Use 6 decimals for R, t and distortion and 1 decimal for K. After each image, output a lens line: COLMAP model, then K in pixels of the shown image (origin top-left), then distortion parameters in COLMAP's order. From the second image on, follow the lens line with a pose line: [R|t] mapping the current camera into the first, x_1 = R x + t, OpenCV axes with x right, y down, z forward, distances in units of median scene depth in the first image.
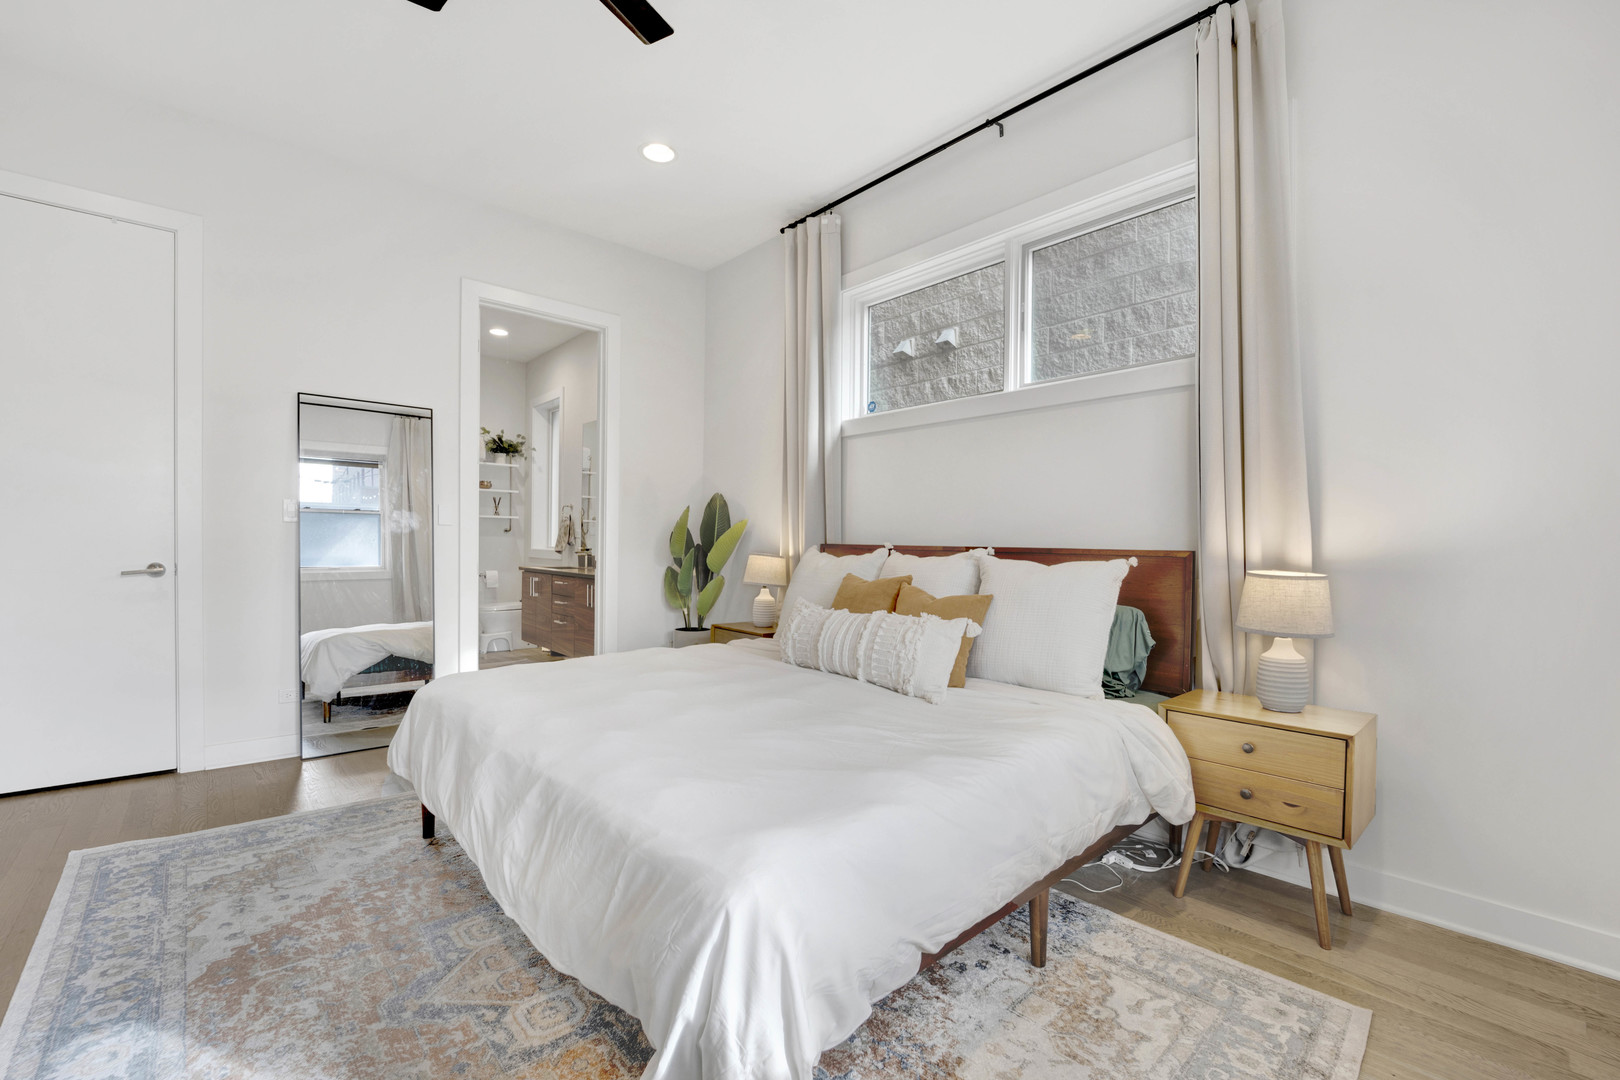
lens RADIAL K [[694.4, 0, 795.9], [0, 694.4, 547.7], [0, 0, 1]] dist [-0.024850, -0.000933]
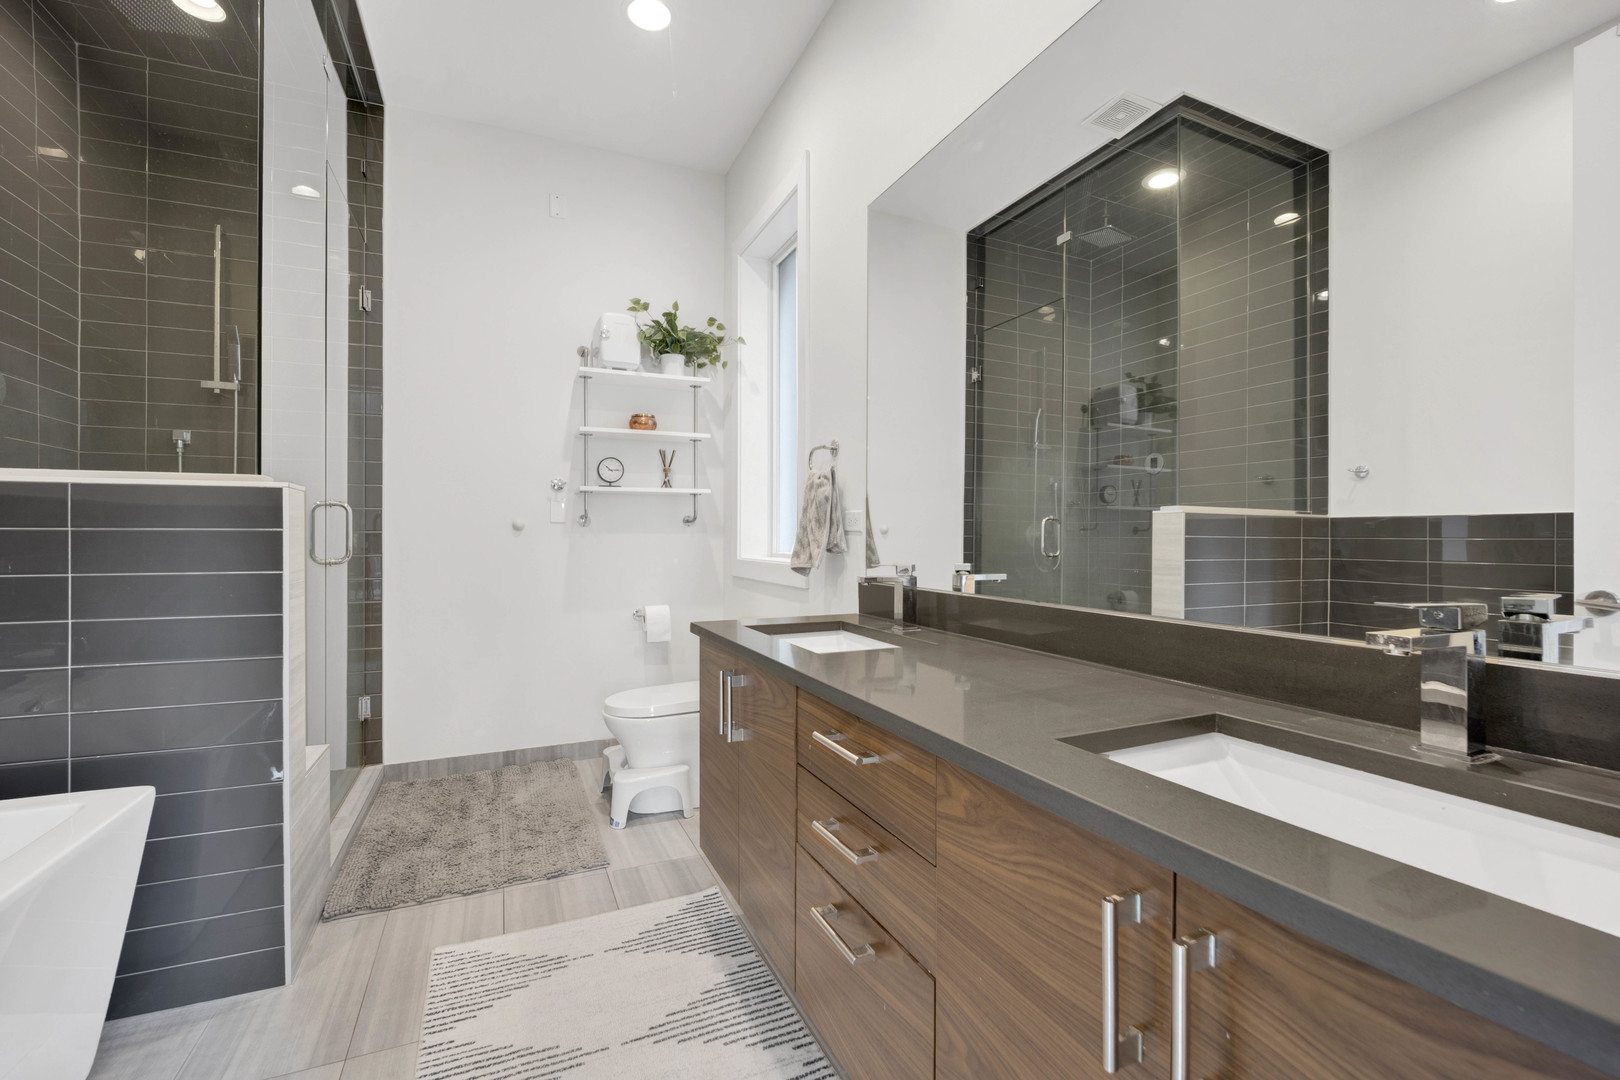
lens RADIAL K [[694.4, 0, 817.4], [0, 694.4, 541.1], [0, 0, 1]] dist [-0.024850, -0.000933]
pose [[0.964413, -0.008454, -0.264267, -0.210688], [0.007289, 0.999959, -0.005386, -0.006966], [0.264302, 0.003268, 0.964435, 0.574369]]
